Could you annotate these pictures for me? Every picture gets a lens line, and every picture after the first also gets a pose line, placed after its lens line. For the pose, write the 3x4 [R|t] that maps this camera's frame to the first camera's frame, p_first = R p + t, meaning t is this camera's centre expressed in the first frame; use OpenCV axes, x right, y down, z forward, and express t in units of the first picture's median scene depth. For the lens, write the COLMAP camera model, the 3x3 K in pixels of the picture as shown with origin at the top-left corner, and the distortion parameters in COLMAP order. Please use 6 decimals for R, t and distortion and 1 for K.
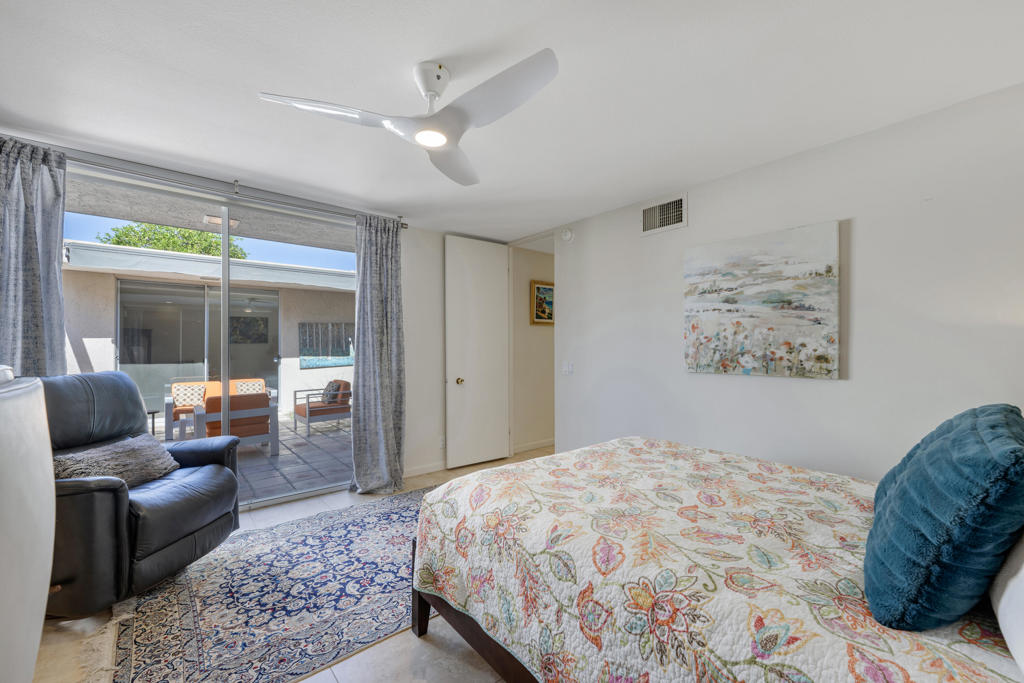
lens RADIAL K [[407.9, 0, 511.0], [0, 407.9, 346.6], [0, 0, 1]] dist [-0.001315, -0.000119]
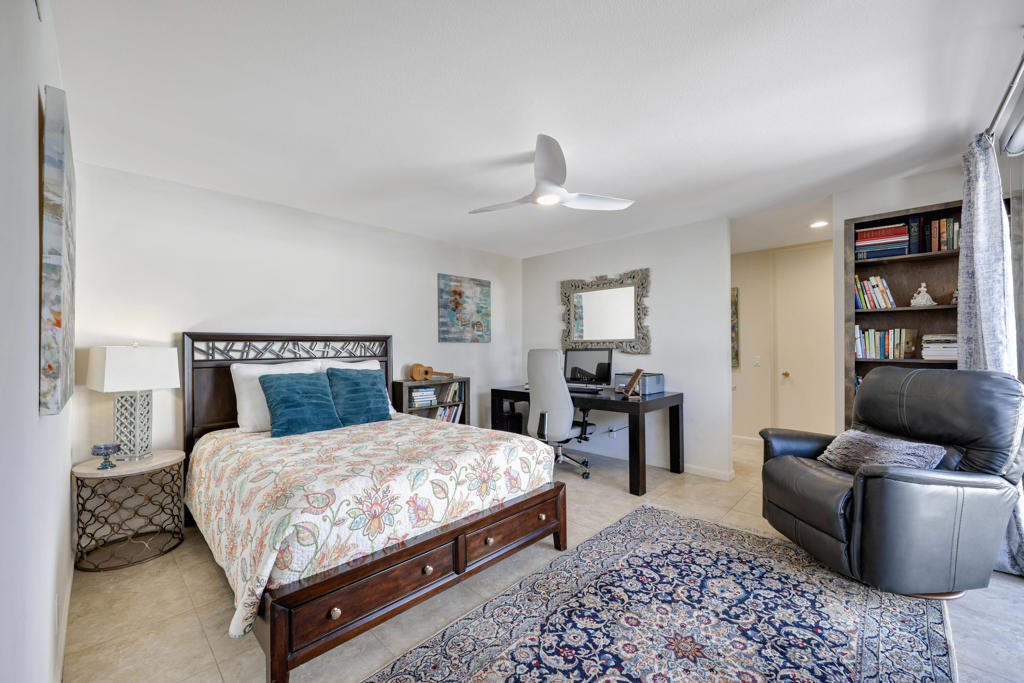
lens RADIAL K [[407.9, 0, 512.5], [0, 407.9, 344.0], [0, 0, 1]] dist [-0.001315, -0.000119]
pose [[-0.994022, 0.011406, -0.108579, 0.064788], [0.011971, 0.999918, -0.004554, -0.002260], [0.108518, -0.005827, -0.994077, 1.823255]]
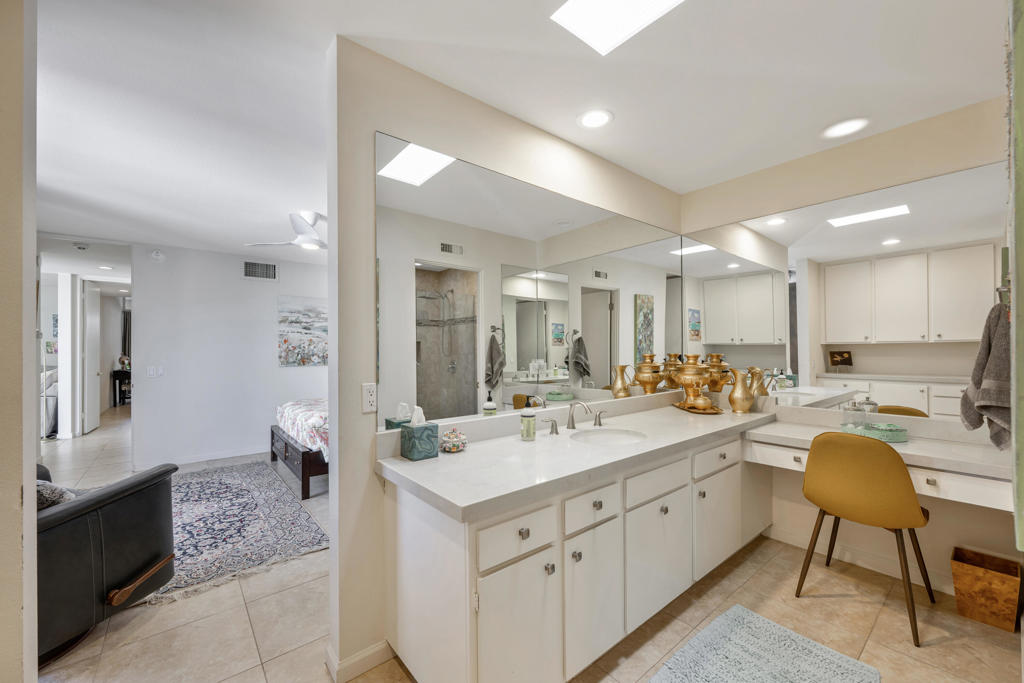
lens RADIAL K [[407.9, 0, 505.4], [0, 407.9, 344.1], [0, 0, 1]] dist [-0.001315, -0.000119]
pose [[0.020031, 0.020378, 0.999592, -1.638503], [0.007892, 0.999758, -0.020540, 0.012816], [-0.999768, 0.008300, 0.019865, 0.008181]]
